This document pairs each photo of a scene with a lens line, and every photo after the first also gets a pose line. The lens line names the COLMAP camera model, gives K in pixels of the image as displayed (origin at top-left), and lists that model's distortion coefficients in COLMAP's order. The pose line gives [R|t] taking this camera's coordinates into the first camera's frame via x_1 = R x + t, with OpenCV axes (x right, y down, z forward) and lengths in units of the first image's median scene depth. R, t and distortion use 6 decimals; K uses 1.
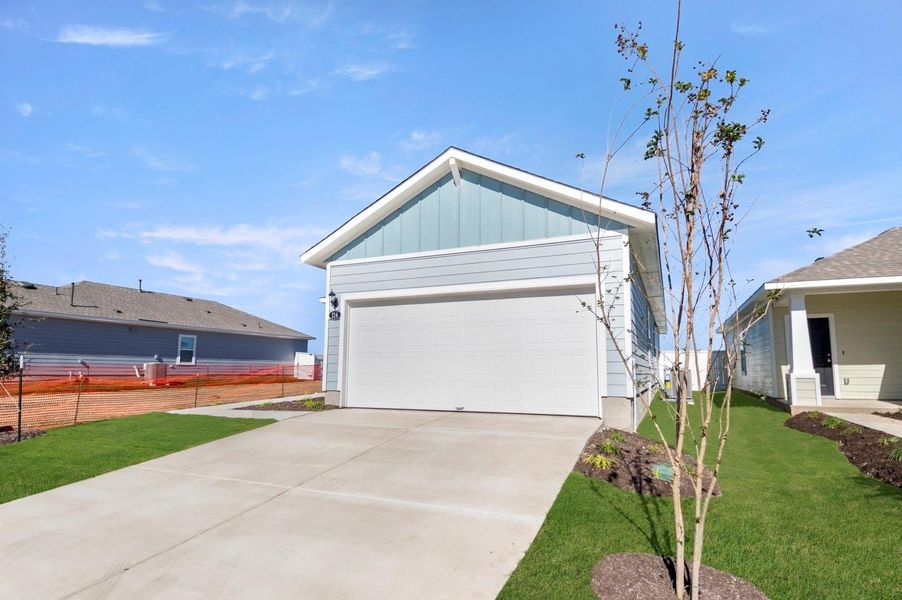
lens RADIAL K [[483.5, 0, 465.9], [0, 483.5, 317.8], [0, 0, 1]] dist [0.029878, -0.042301]
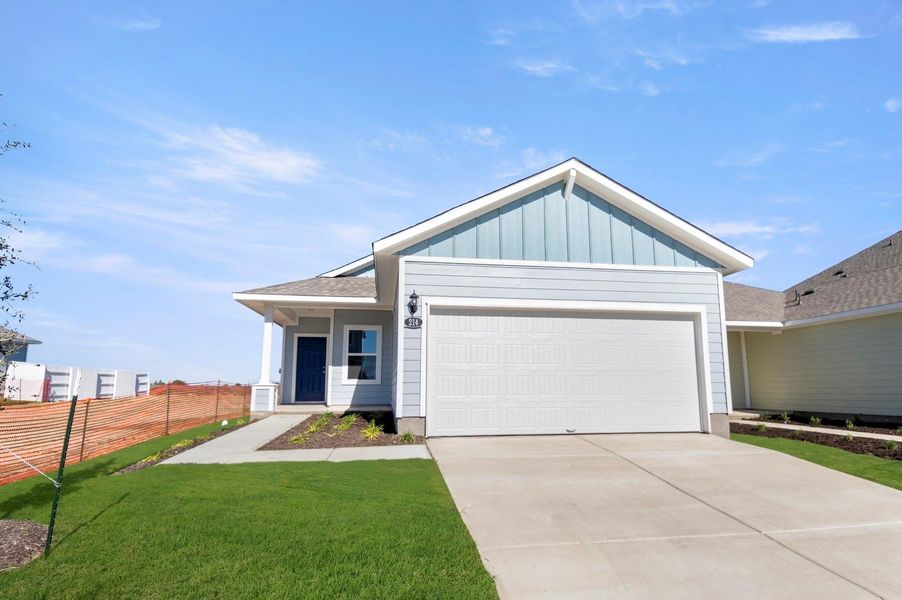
lens RADIAL K [[483.5, 0, 465.9], [0, 483.5, 317.8], [0, 0, 1]] dist [0.029878, -0.042301]
pose [[0.838888, 0.072952, 0.539393, -0.697717], [-0.056071, 0.997288, -0.047678, 0.022458], [-0.541409, 0.009752, 0.840703, 0.304095]]
